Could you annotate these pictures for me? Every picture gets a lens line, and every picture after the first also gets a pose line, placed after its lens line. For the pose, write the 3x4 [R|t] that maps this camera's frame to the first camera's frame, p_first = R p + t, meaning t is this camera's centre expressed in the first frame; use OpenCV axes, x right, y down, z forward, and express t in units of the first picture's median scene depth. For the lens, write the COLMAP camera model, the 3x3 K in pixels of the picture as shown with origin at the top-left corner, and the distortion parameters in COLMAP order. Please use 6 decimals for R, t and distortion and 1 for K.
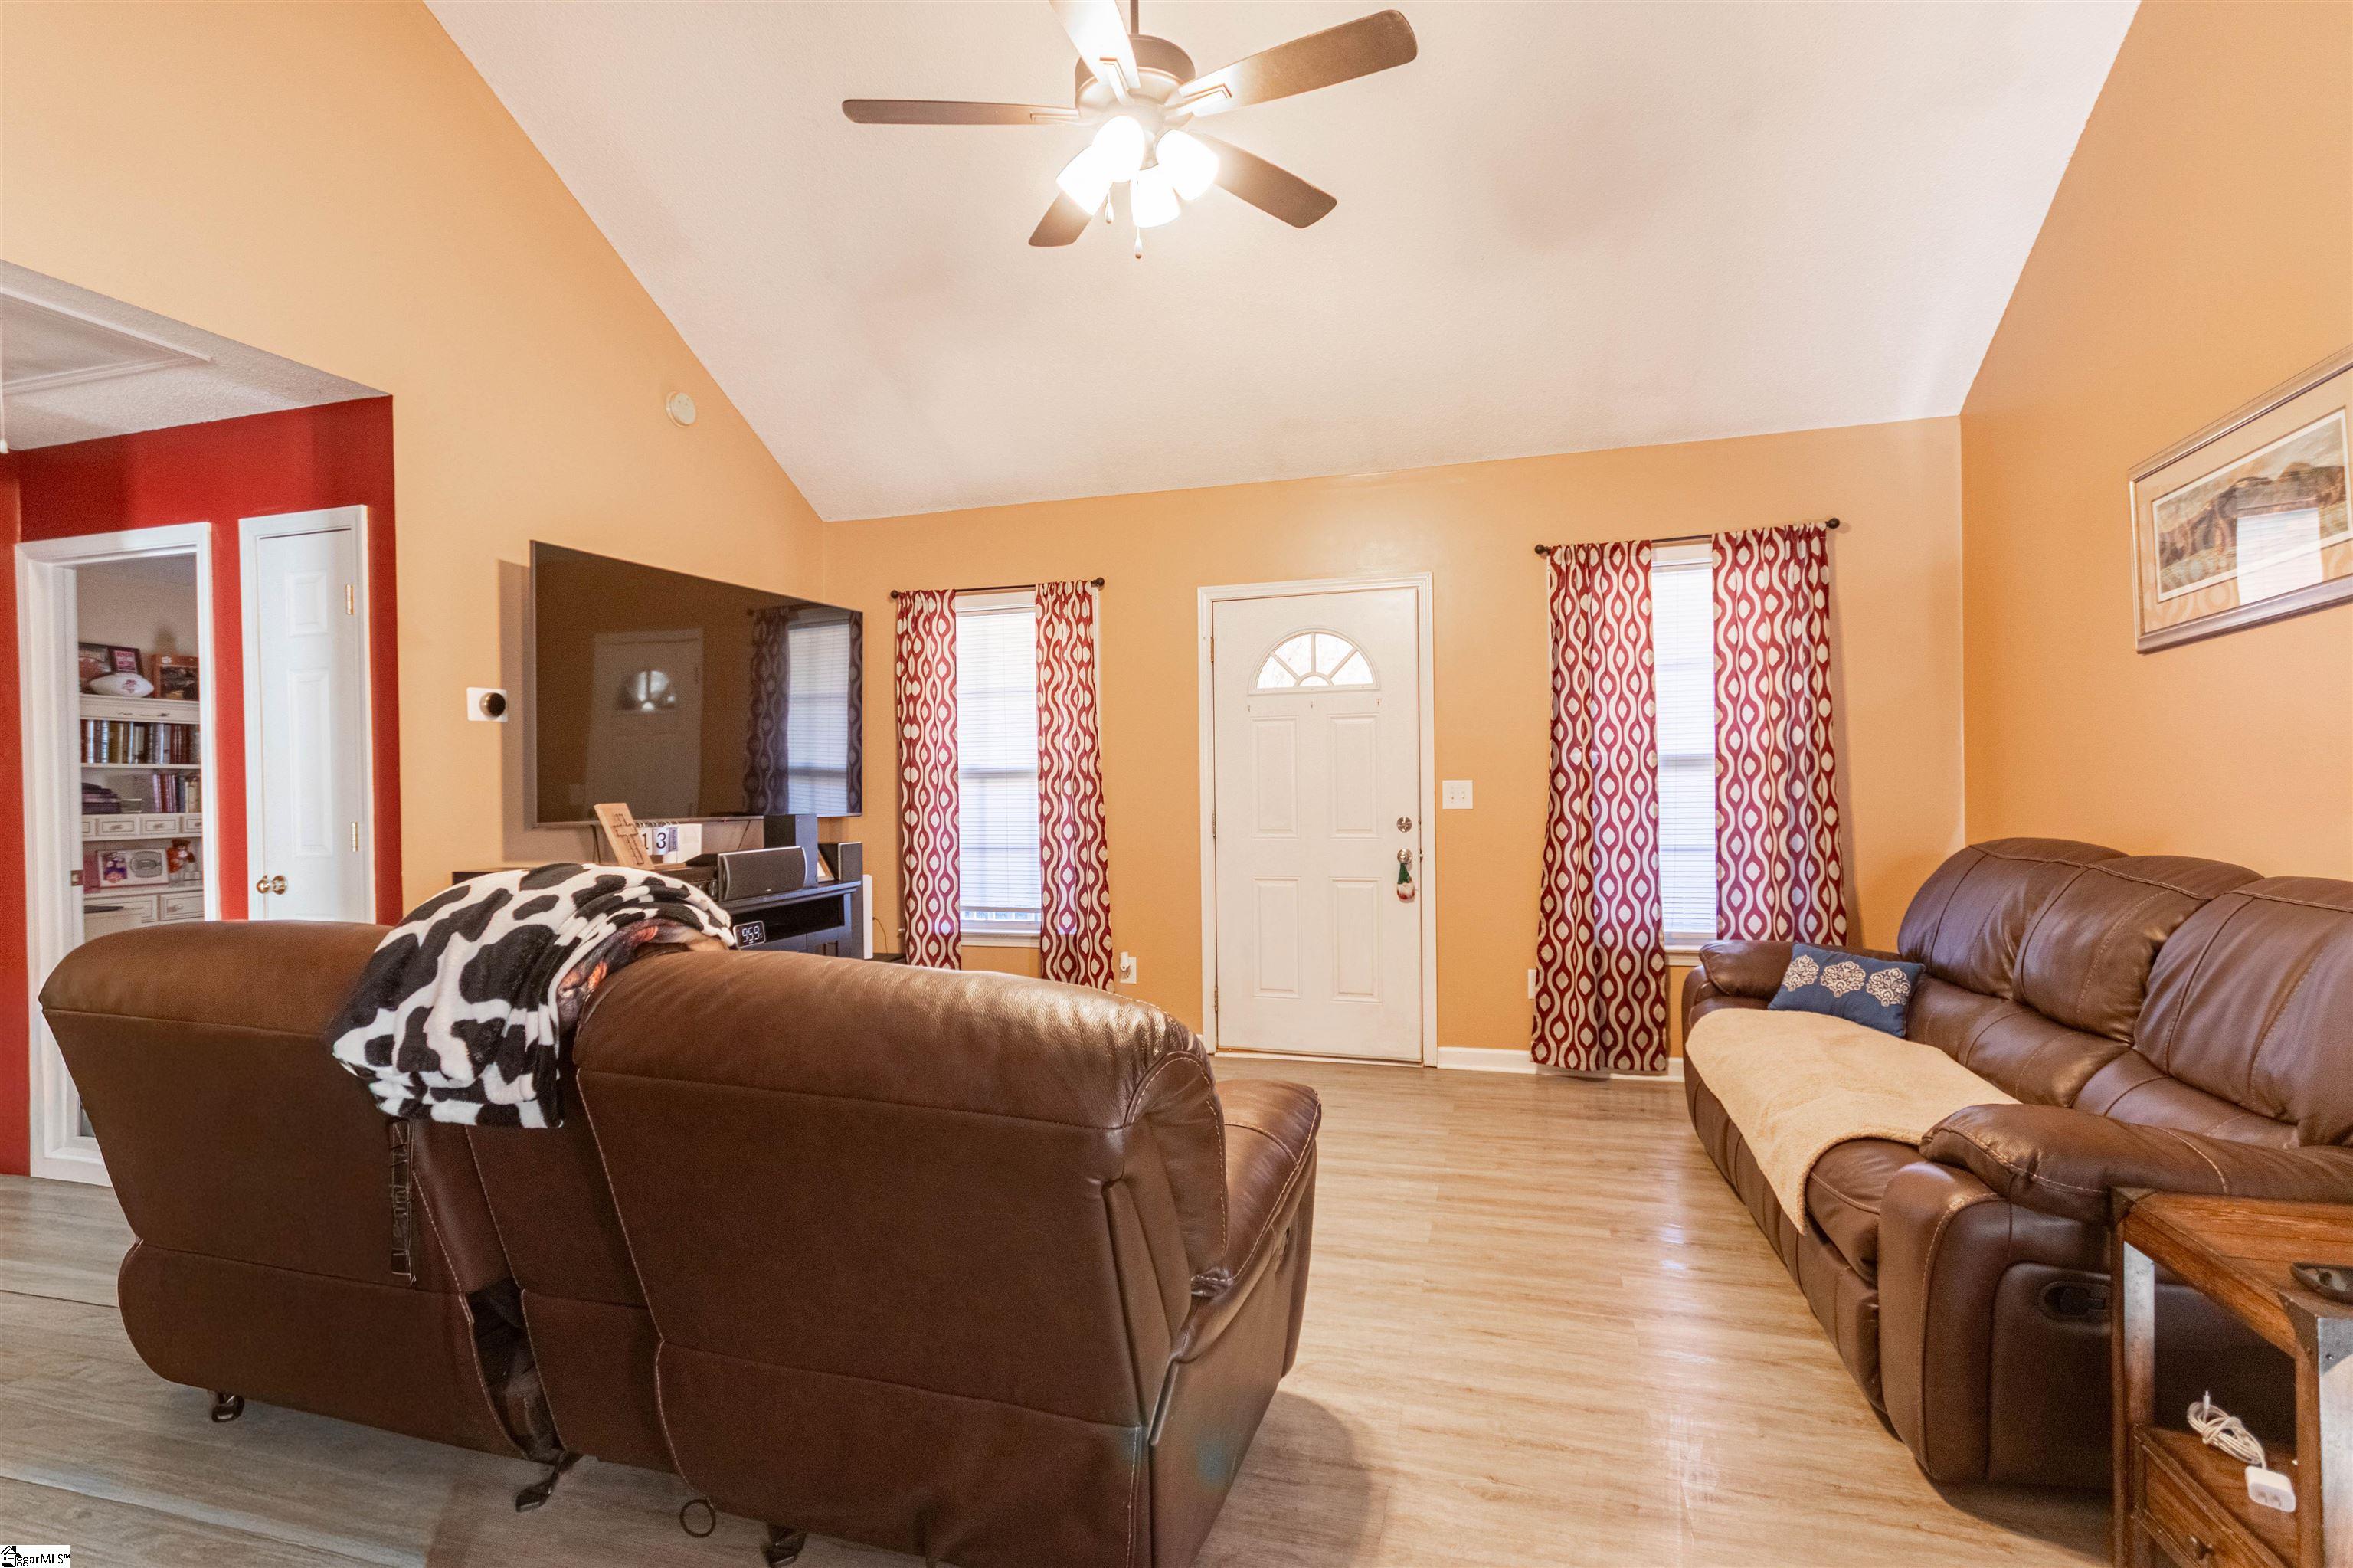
lens RADIAL K [[1097.2, 0, 1180.3], [0, 1097.2, 796.6], [0, 0, 1]] dist [-0.002001, -0.000308]
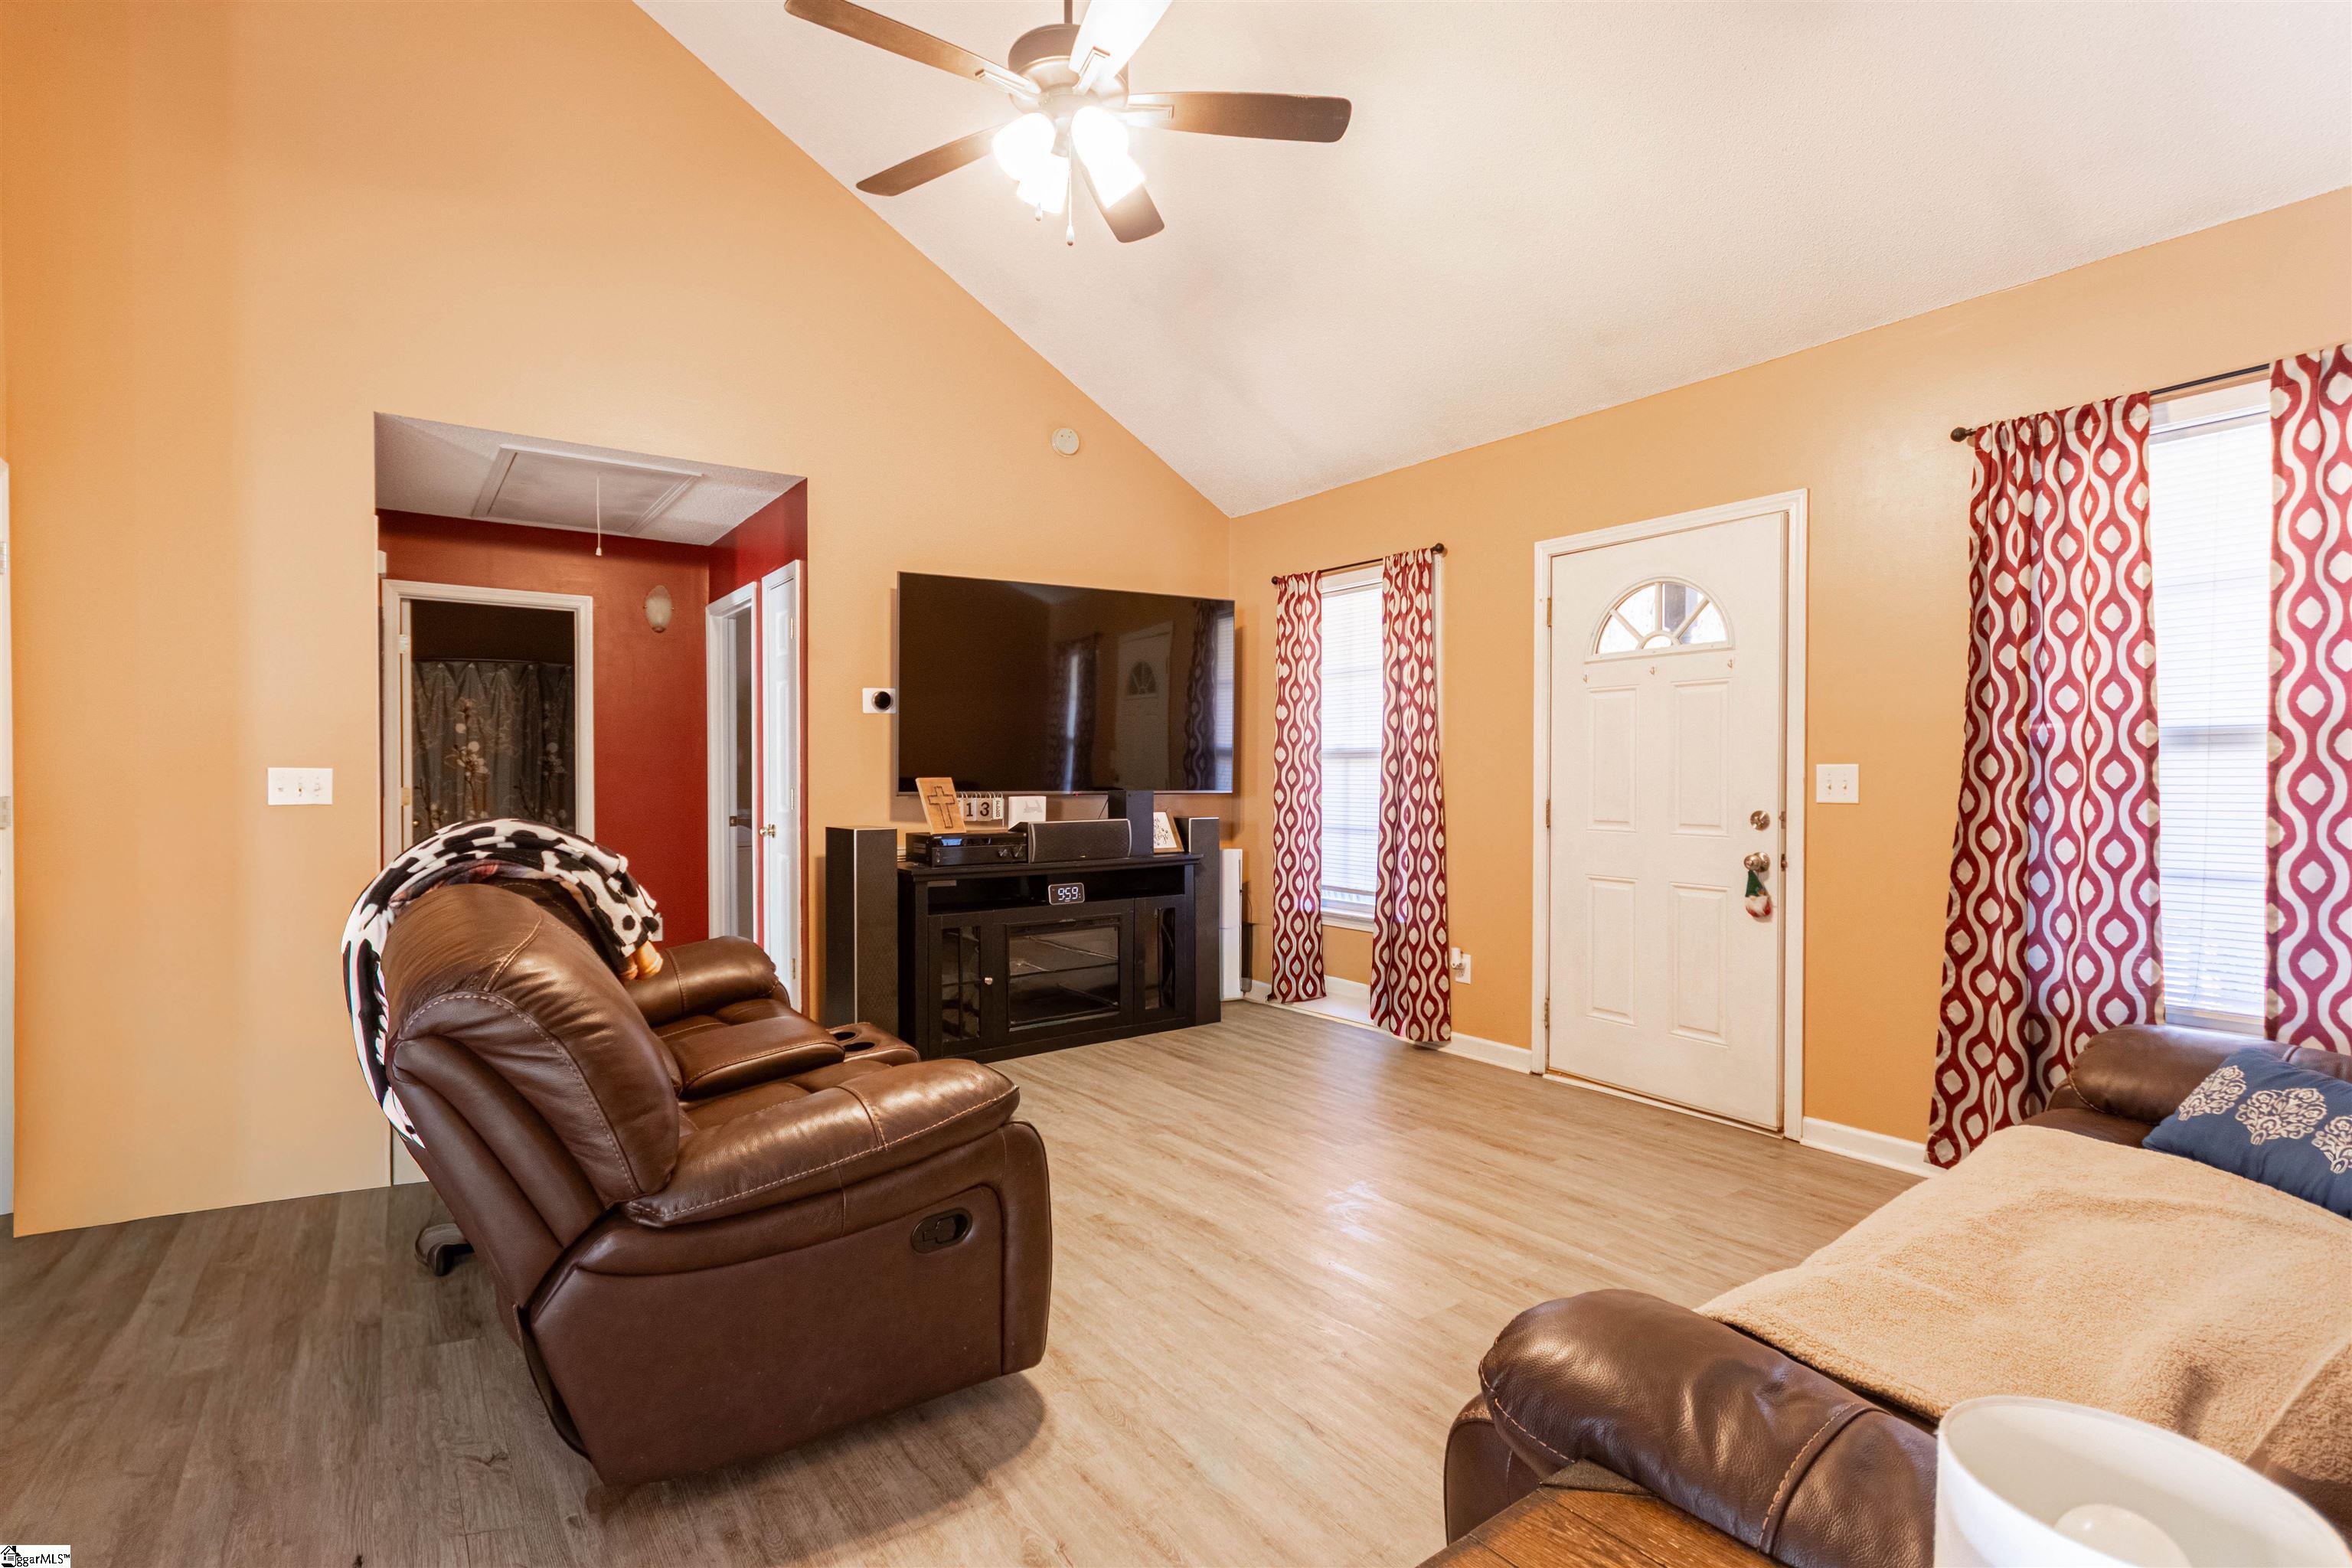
lens RADIAL K [[1099.0, 0, 1176.0], [0, 1099.0, 784.0], [0, 0, 1]] dist [0.000026, -0.000066]
pose [[0.793773, 0.018885, -0.607921, 0.372768], [-0.013820, 0.999820, 0.013014, -0.005302], [0.608057, -0.001929, 0.793891, 0.145195]]
